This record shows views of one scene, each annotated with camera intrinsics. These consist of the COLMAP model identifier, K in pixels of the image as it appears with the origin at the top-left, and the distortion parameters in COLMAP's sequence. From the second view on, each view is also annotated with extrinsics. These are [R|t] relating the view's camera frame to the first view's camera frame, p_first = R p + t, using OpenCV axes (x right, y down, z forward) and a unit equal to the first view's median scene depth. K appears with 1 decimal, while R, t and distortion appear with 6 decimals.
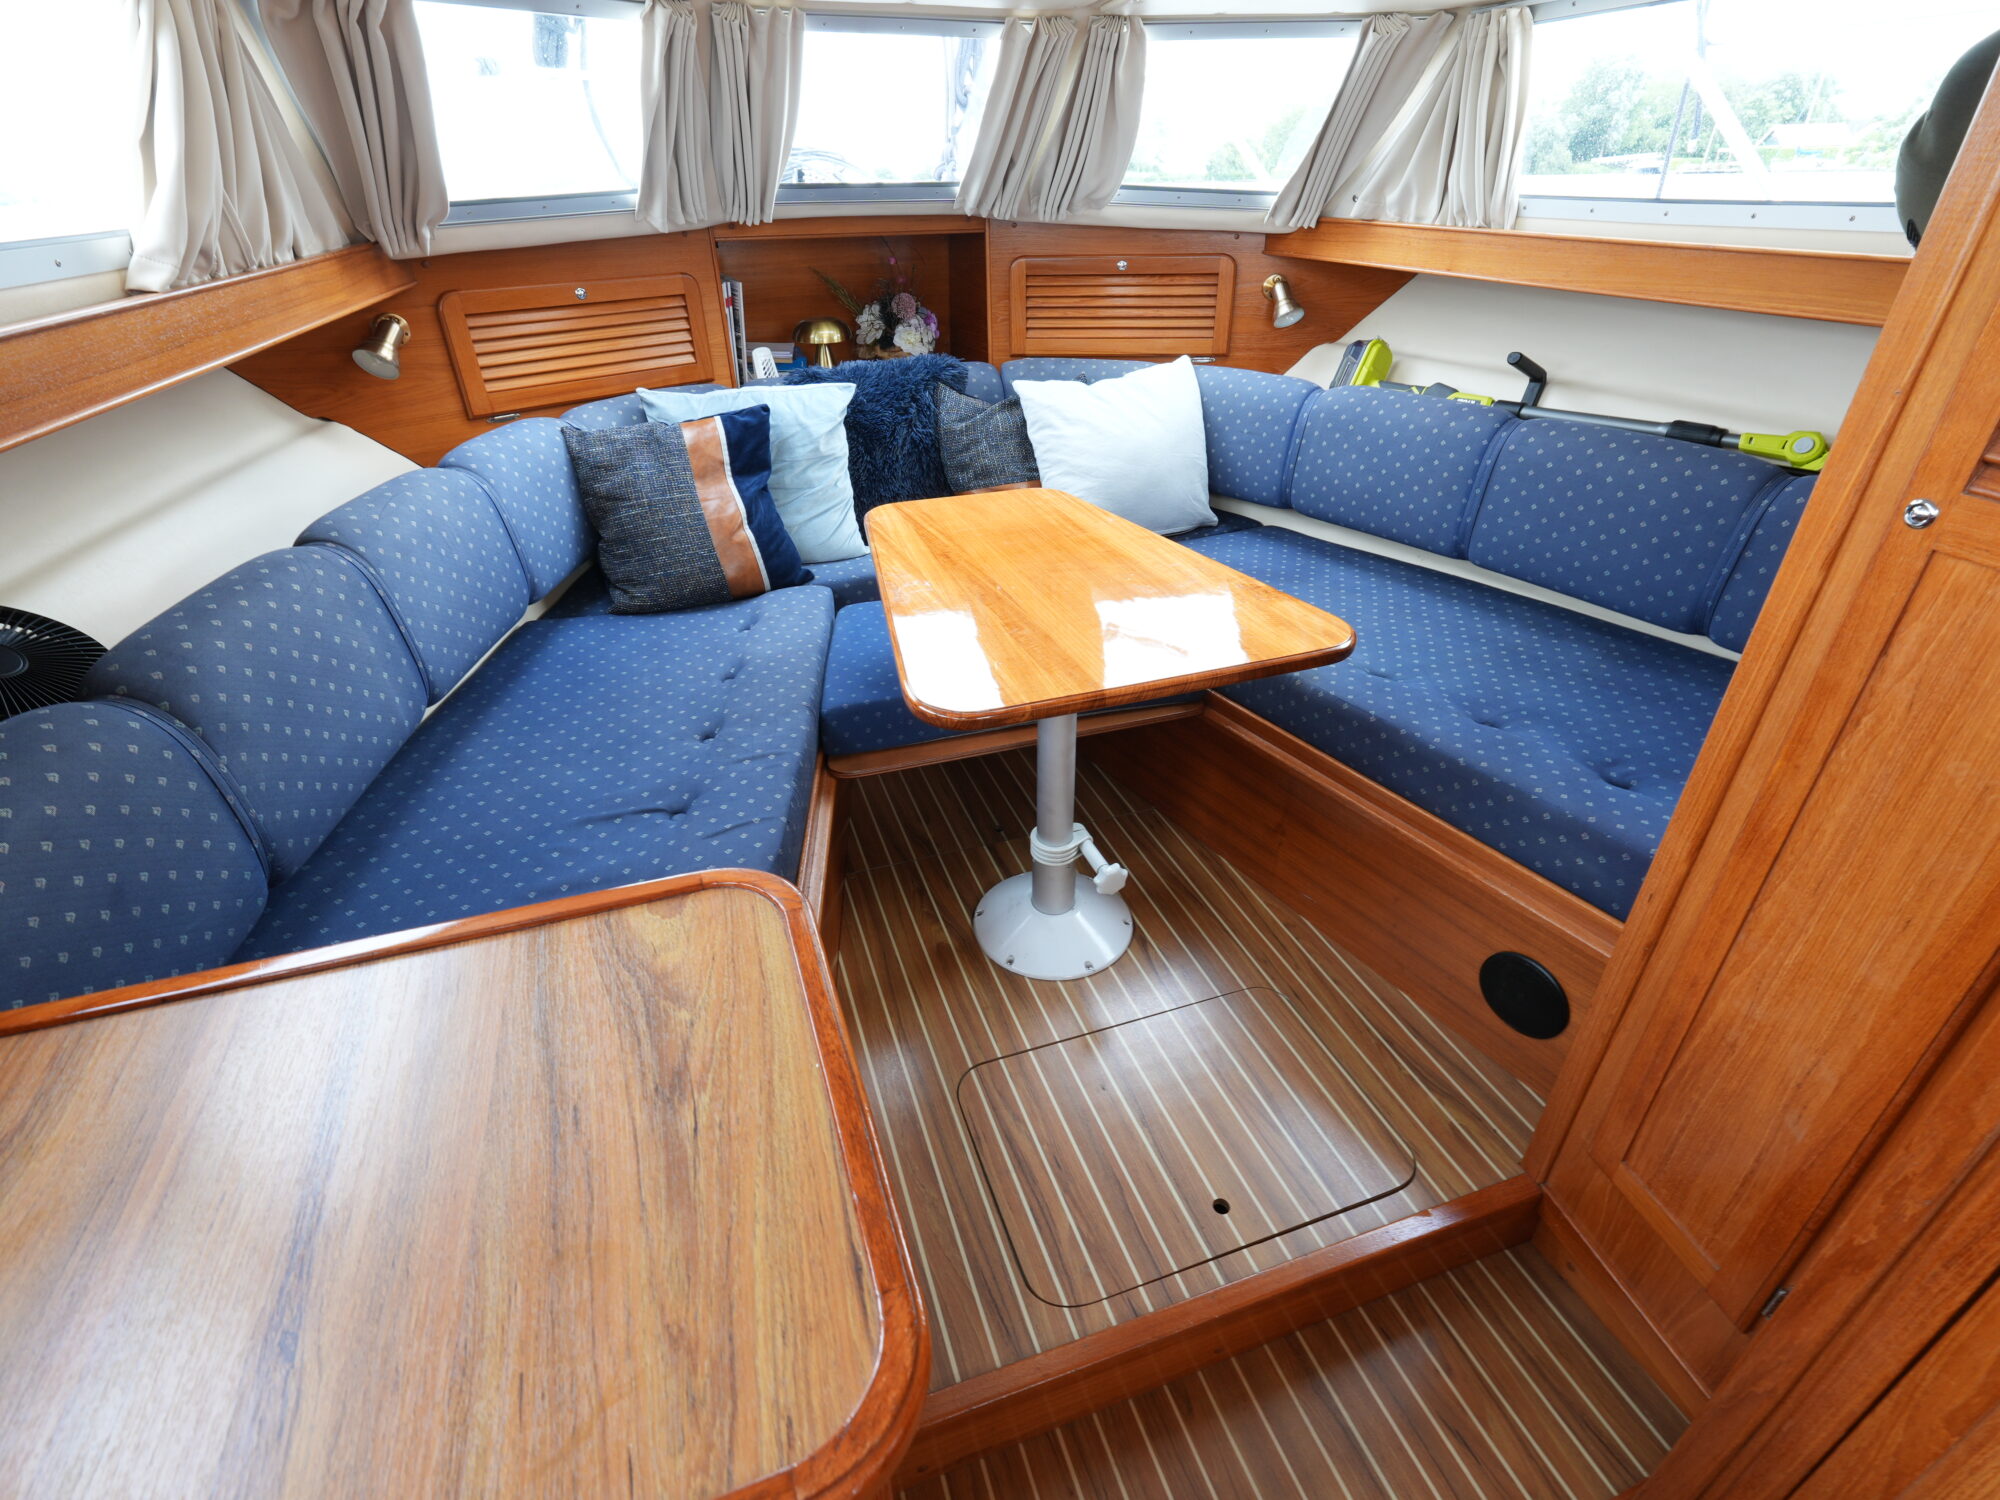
lens RADIAL K [[942.1, 0, 997.2], [0, 942.1, 748.0], [0, 0, 1]] dist [0.000217, 0.000078]
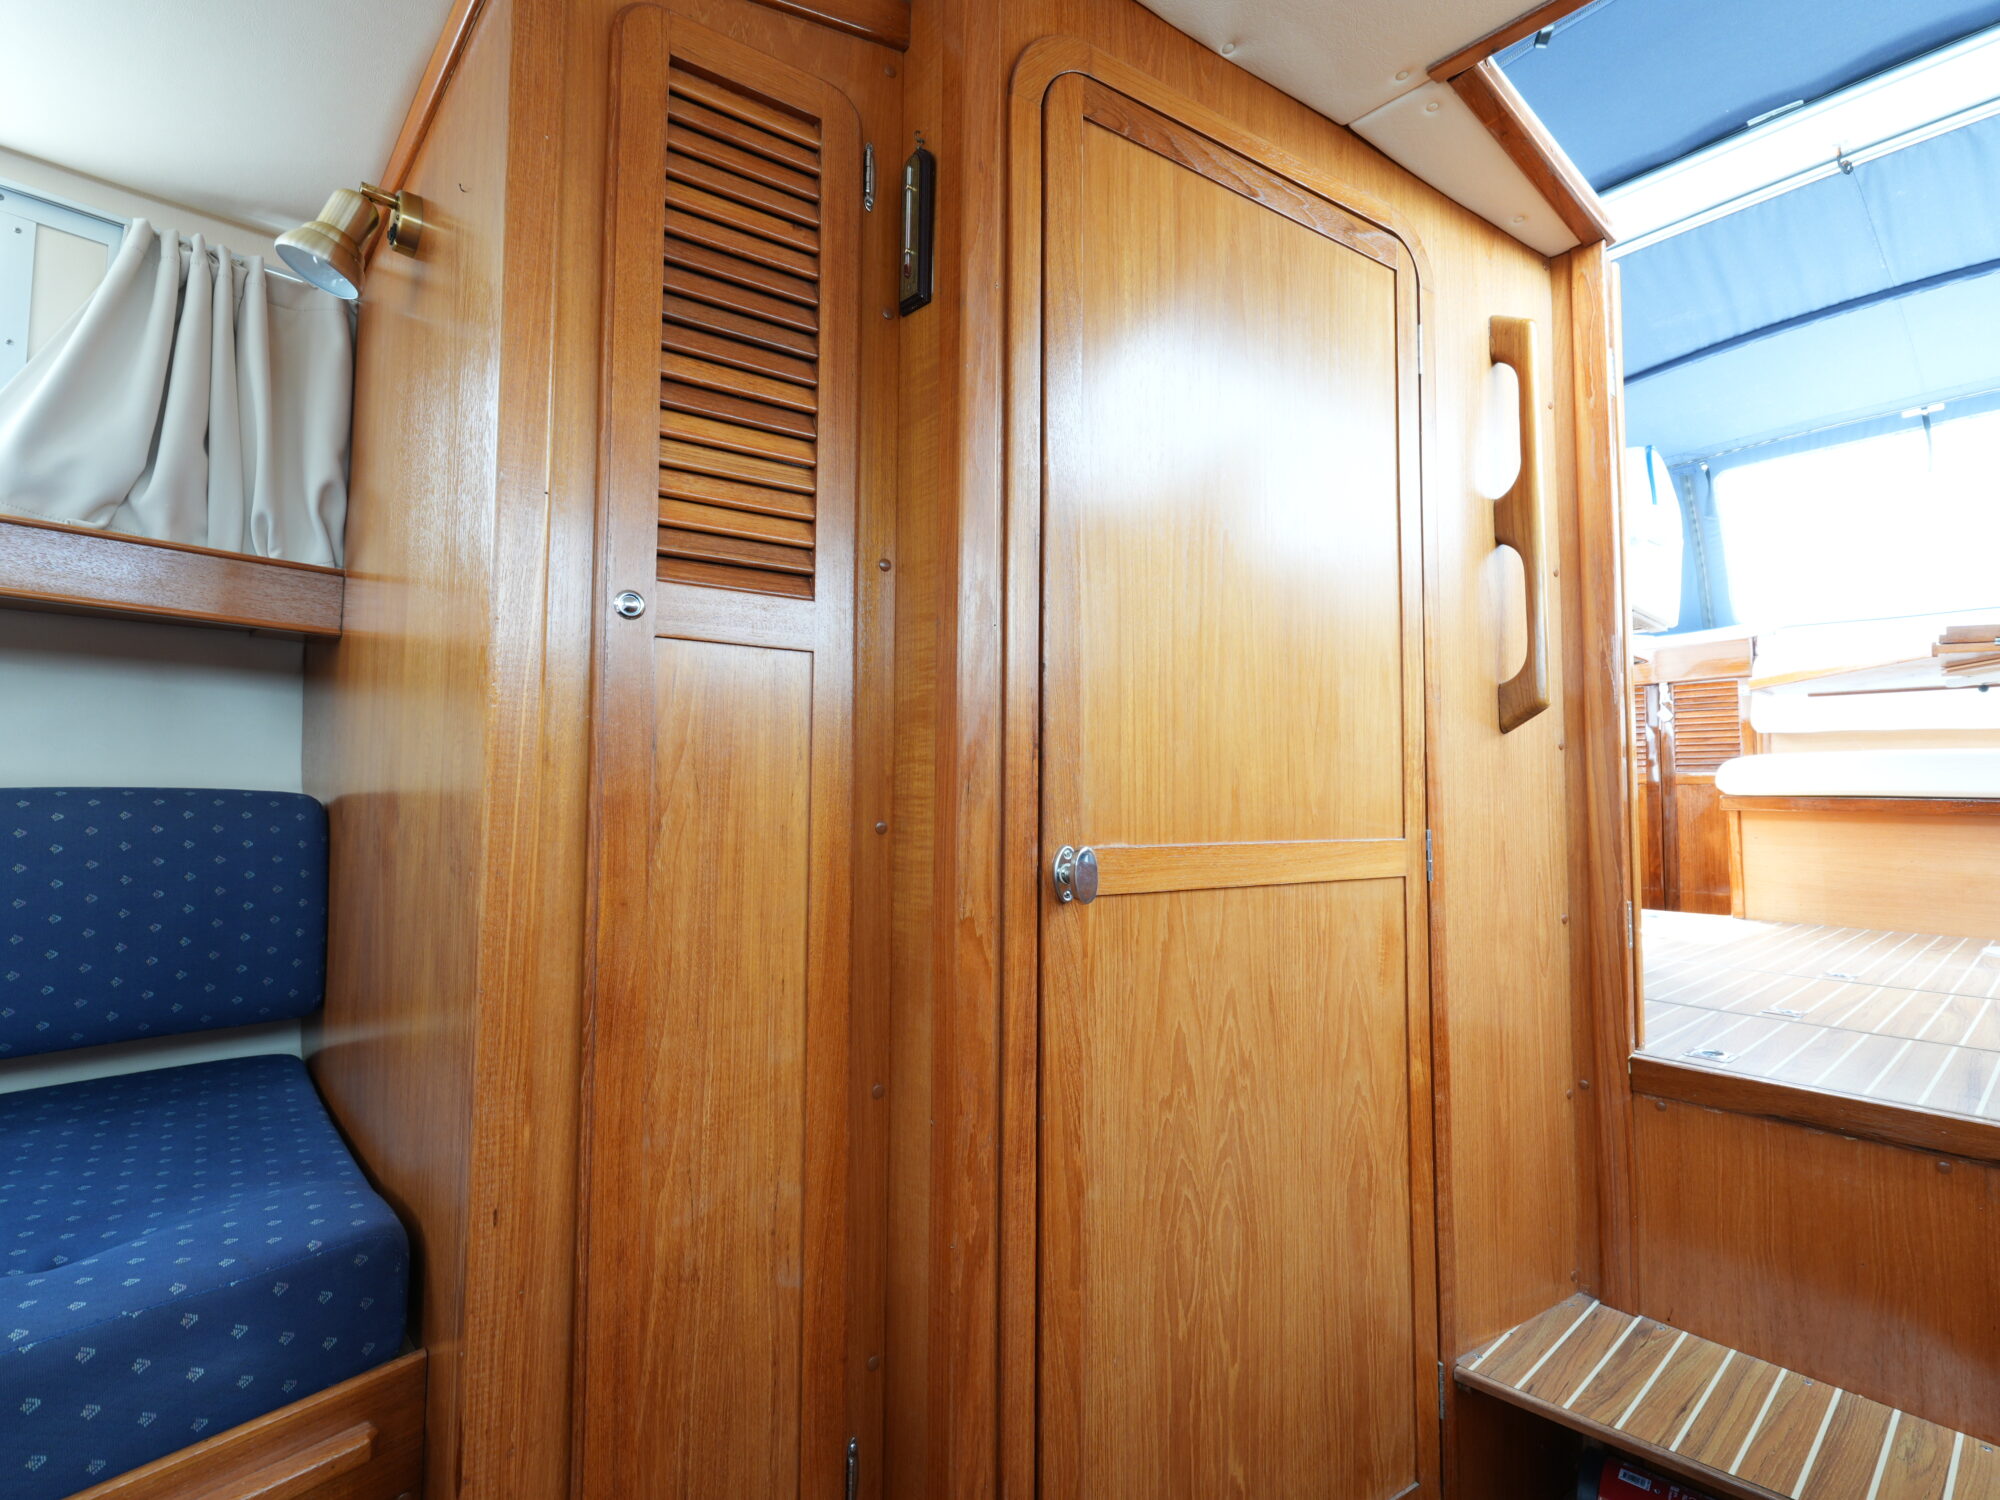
lens RADIAL K [[942.1, 0, 997.2], [0, 942.1, 748.0], [0, 0, 1]] dist [0.000217, 0.000078]
pose [[-0.374033, 0.054376, 0.925820, -0.054087], [0.473559, 0.869524, 0.140249, -0.050359], [-0.797397, 0.490888, -0.350981, 0.778817]]
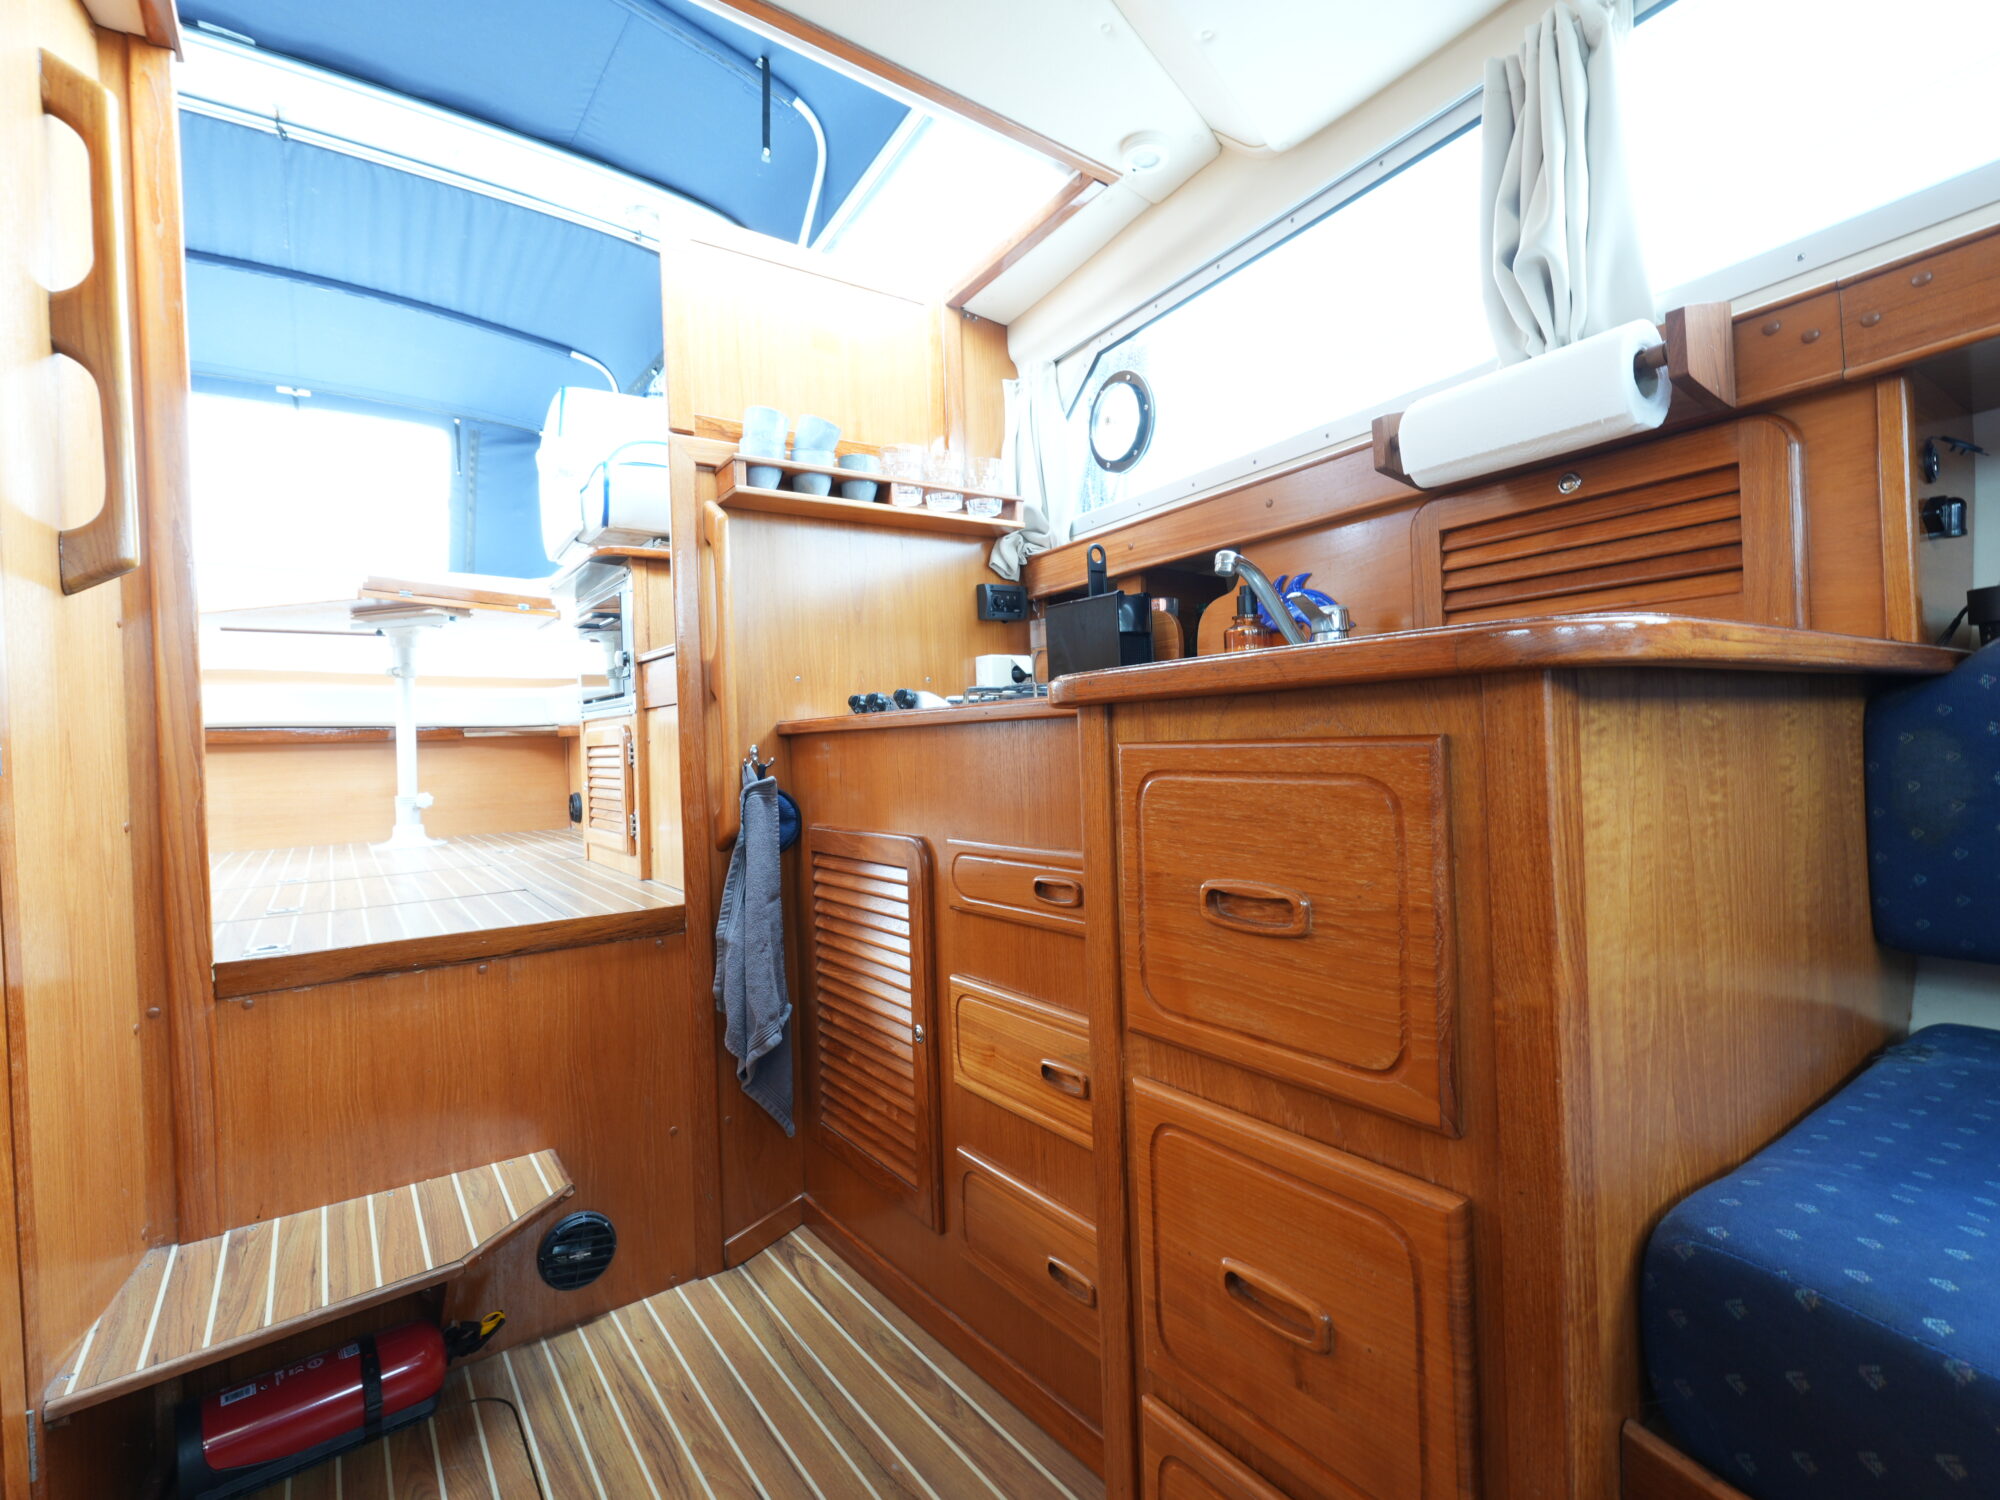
lens RADIAL K [[937.5, 0, 998.2], [0, 937.5, 746.2], [0, 0, 1]] dist [0.000835, -0.000467]
pose [[-0.955203, 0.045036, -0.292505, 0.194362], [-0.112375, 0.859139, 0.499252, -0.038403], [0.273787, 0.509757, -0.815591, 0.931841]]
